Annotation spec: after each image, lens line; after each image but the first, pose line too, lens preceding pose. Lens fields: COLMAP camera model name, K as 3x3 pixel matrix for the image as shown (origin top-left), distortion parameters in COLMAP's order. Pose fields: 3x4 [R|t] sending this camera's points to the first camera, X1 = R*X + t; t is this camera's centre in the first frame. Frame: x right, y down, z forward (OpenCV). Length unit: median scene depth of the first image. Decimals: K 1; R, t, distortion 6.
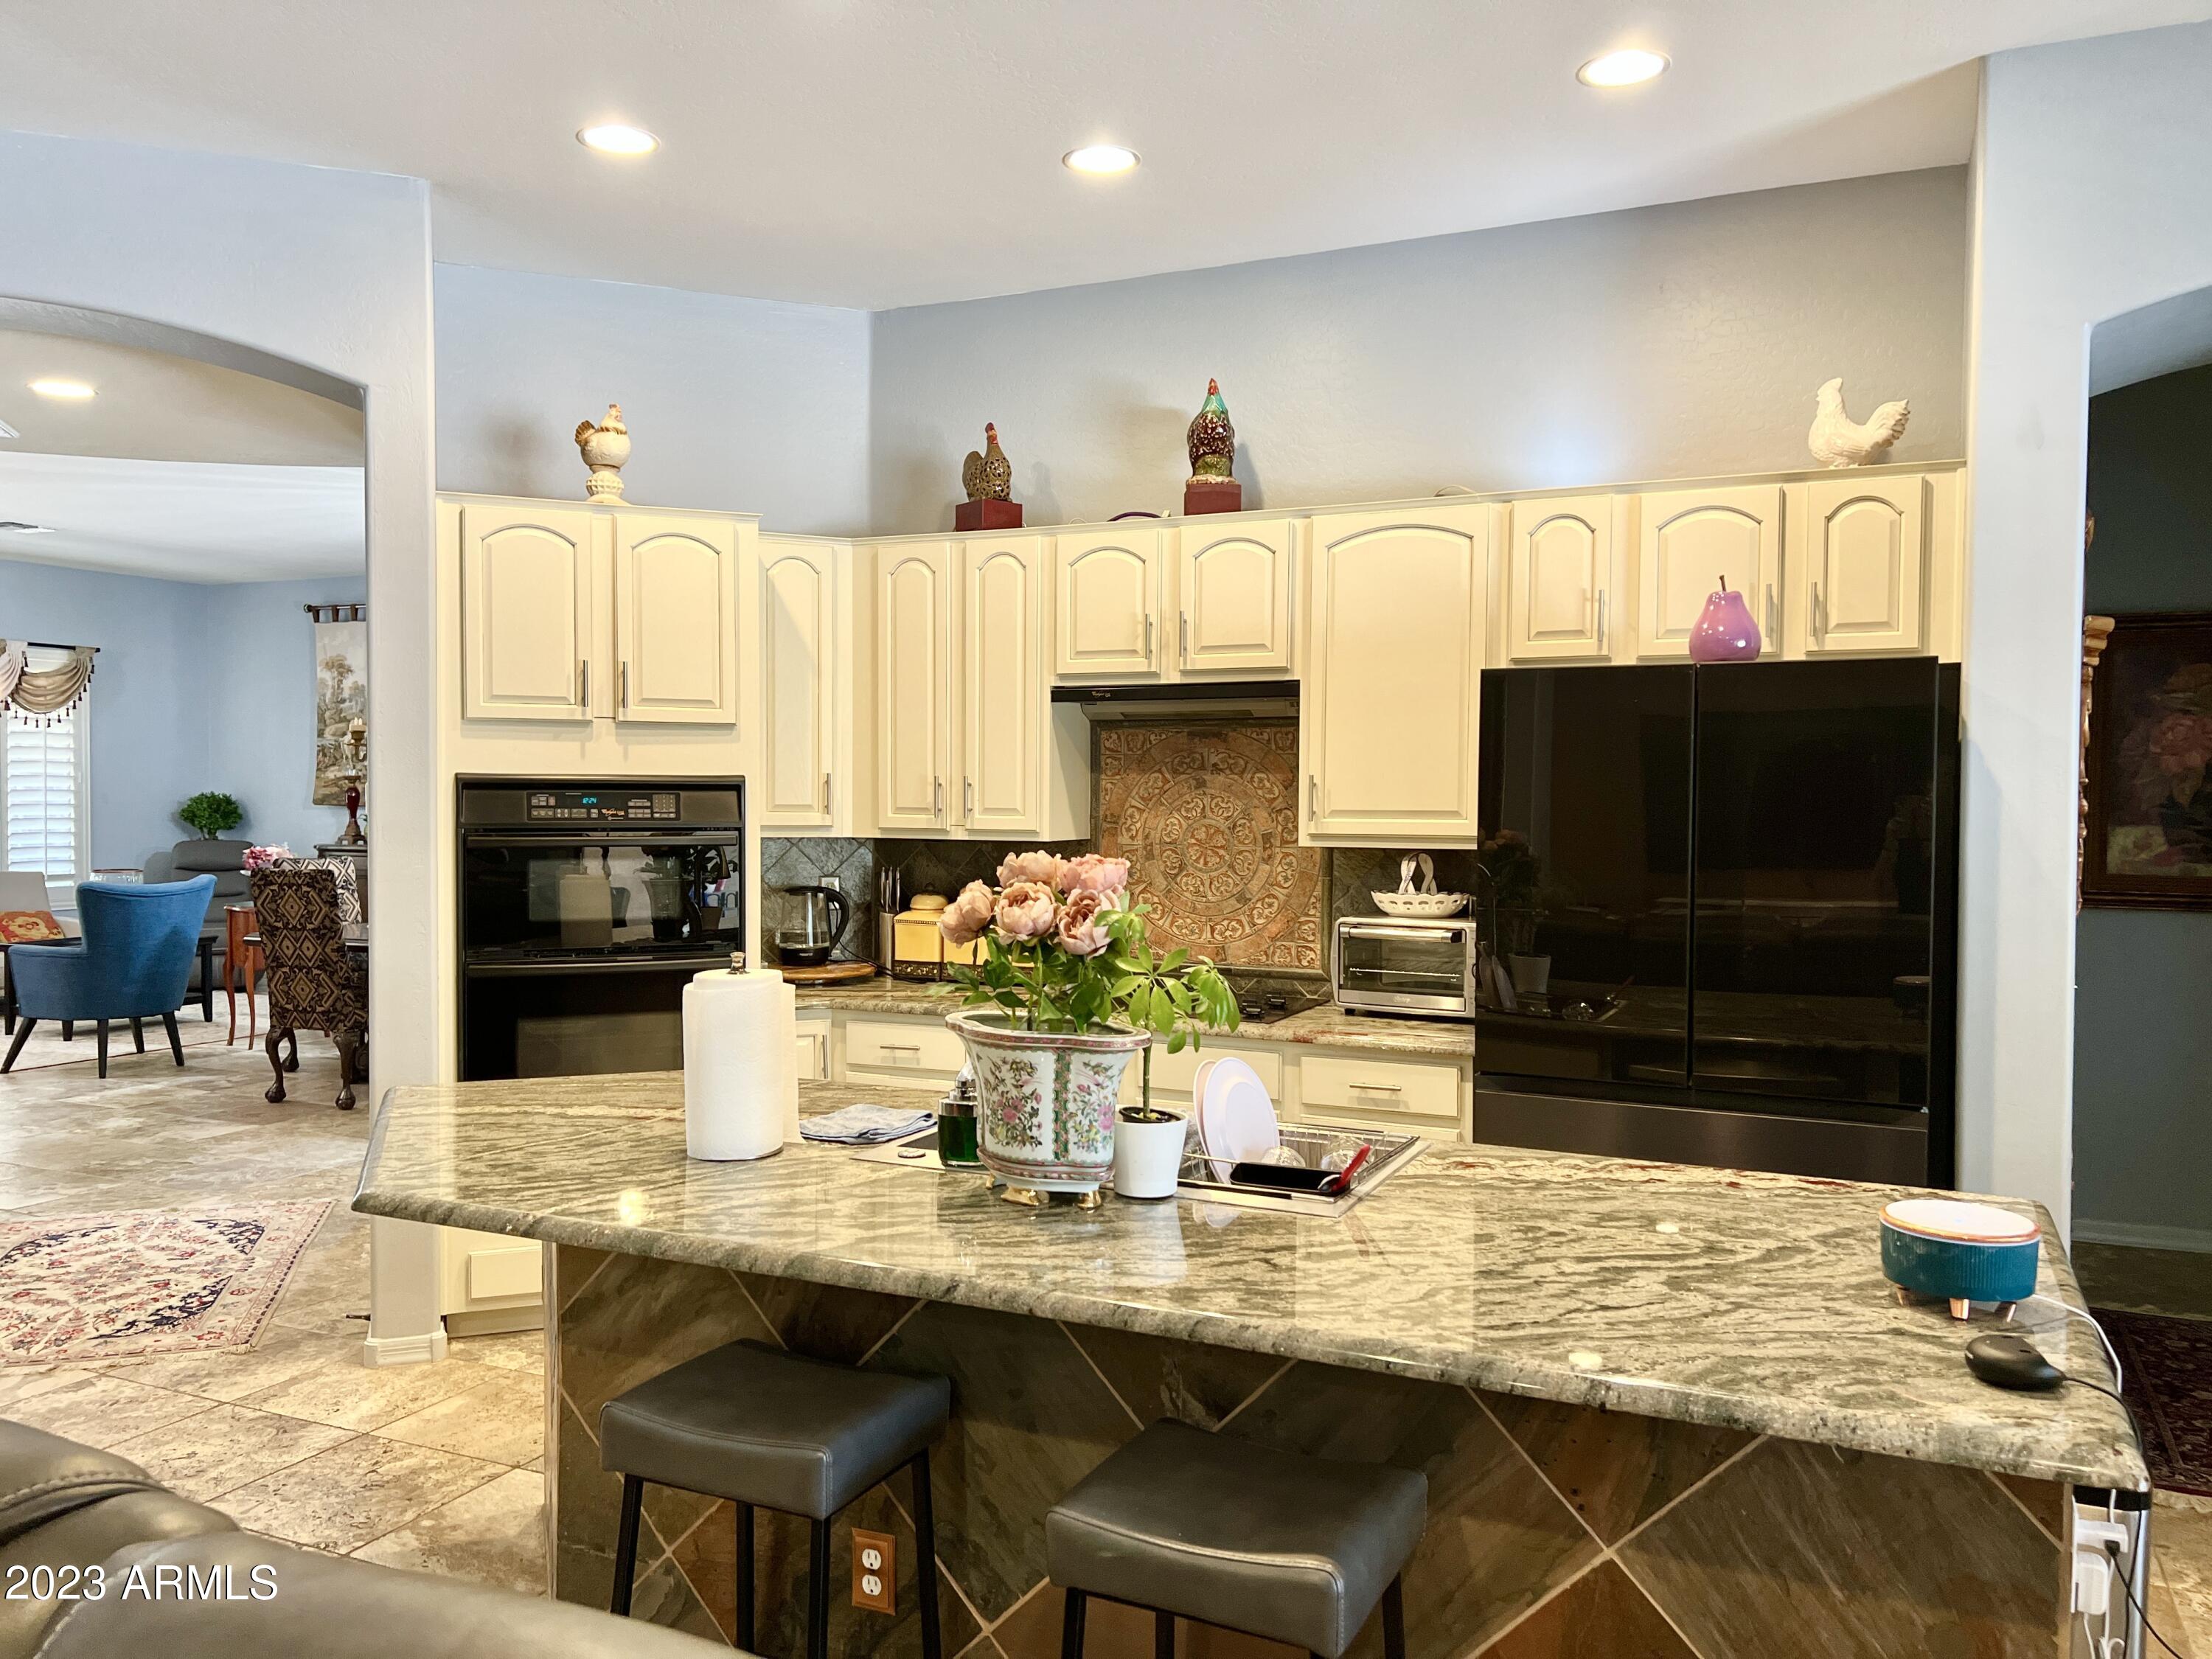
lens RADIAL K [[1651.3, 0, 1102.0], [0, 1651.3, 843.3], [0, 0, 1]] dist [0.056001, -0.061879]
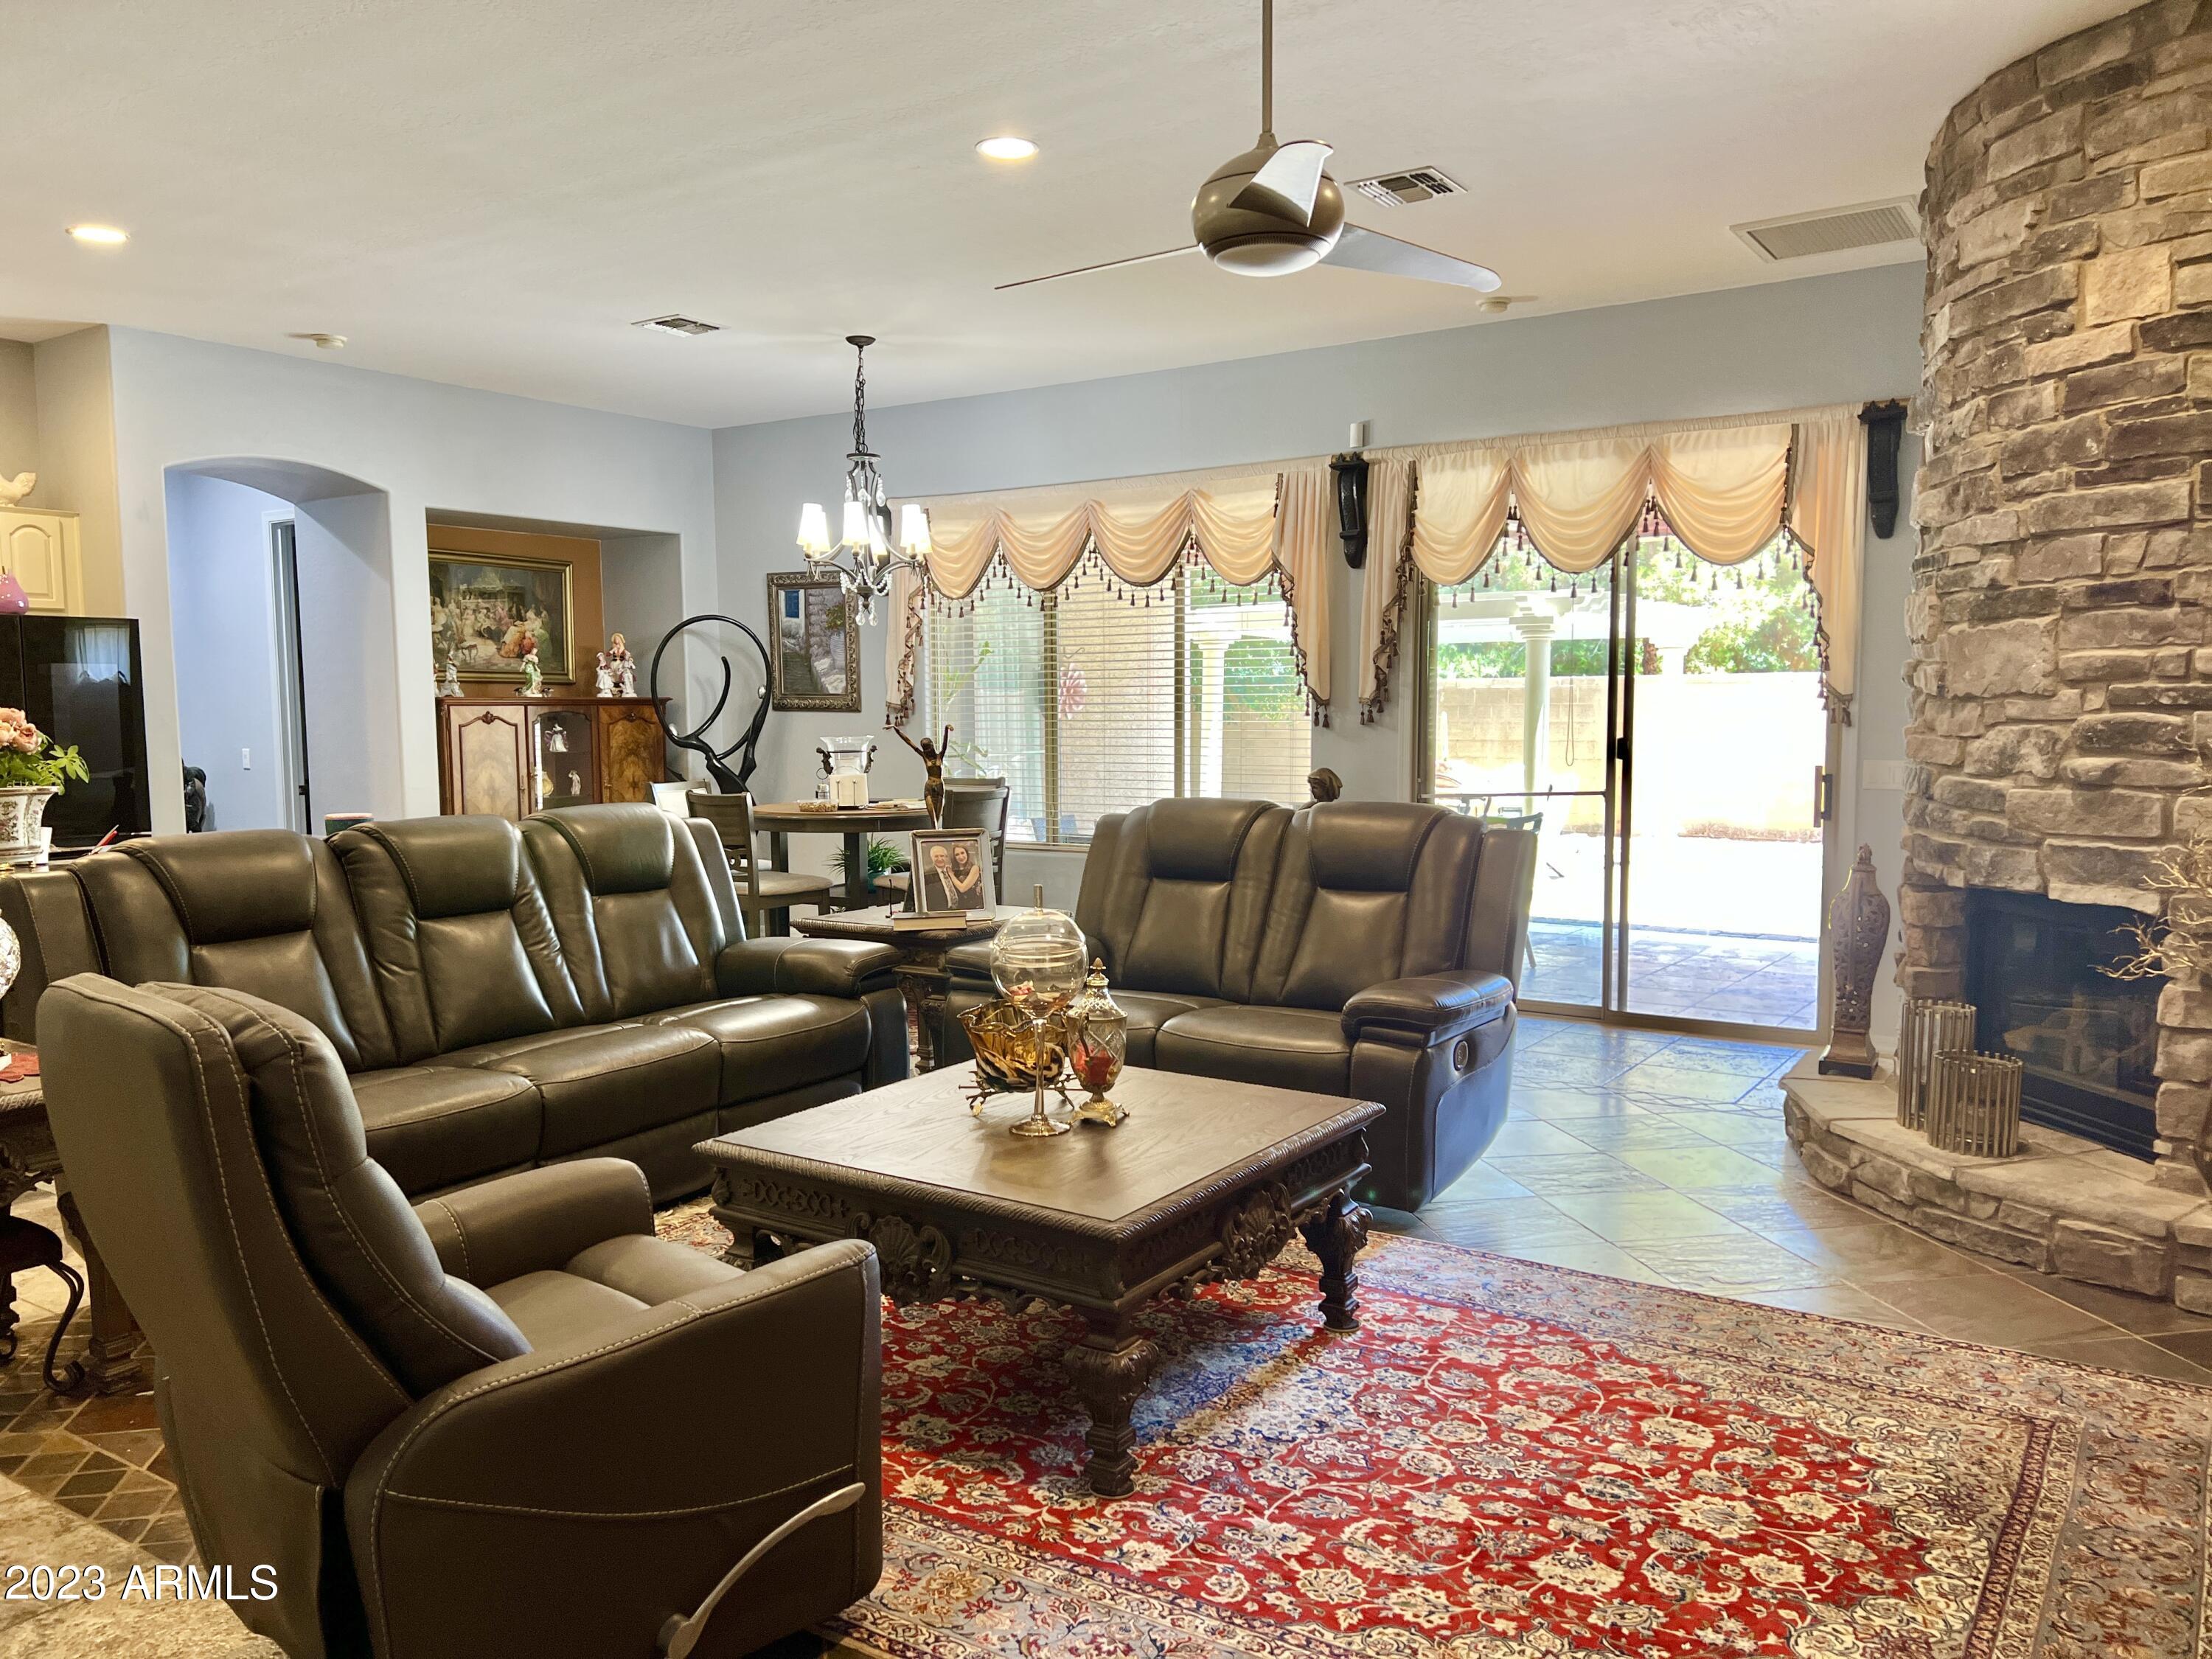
lens RADIAL K [[1651.3, 0, 1109.2], [0, 1651.3, 836.8], [0, 0, 1]] dist [0.056001, -0.061879]
pose [[0.156776, -0.084560, 0.984008, -0.971512], [0.040165, 0.996050, 0.079195, 0.030648], [-0.986817, 0.027107, 0.159553, -0.375962]]
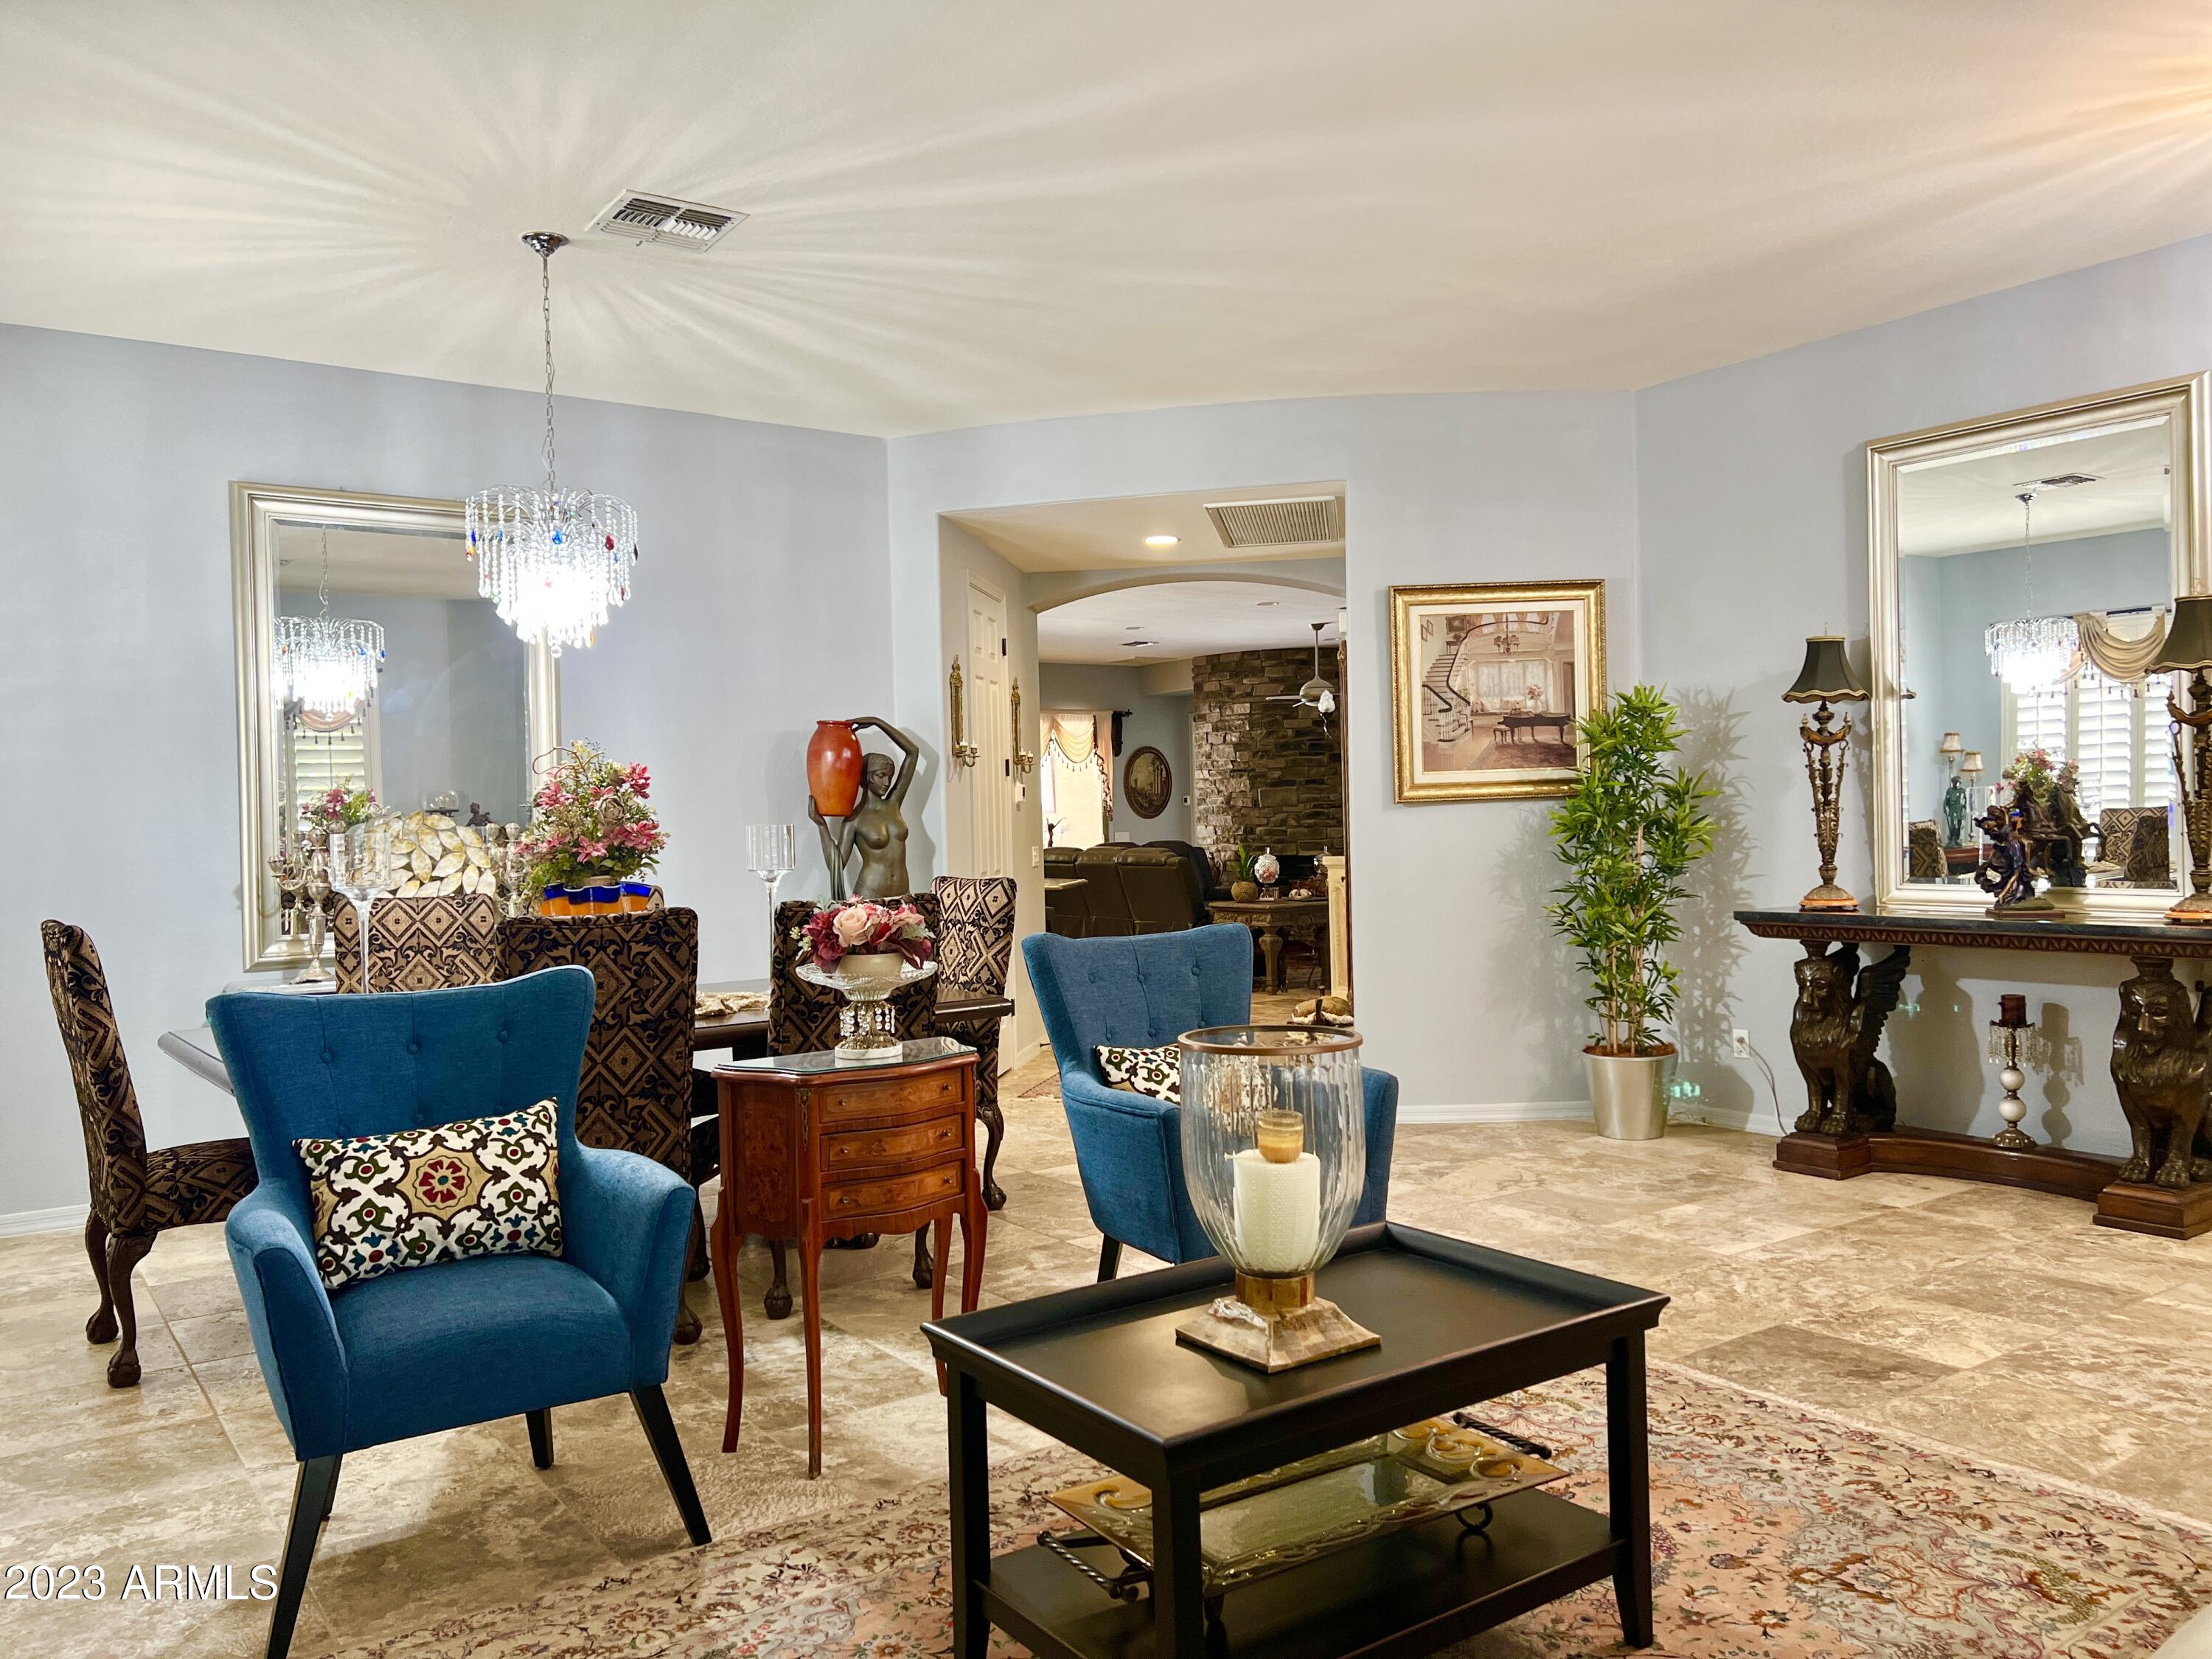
lens RADIAL K [[1651.3, 0, 1102.3], [0, 1651.3, 833.9], [0, 0, 1]] dist [0.056001, -0.061879]
pose [[-0.864628, 0.012384, 0.502260, -1.447019], [0.037819, 0.998464, 0.040486, -0.052539], [-0.500987, 0.054001, -0.863769, 2.558224]]
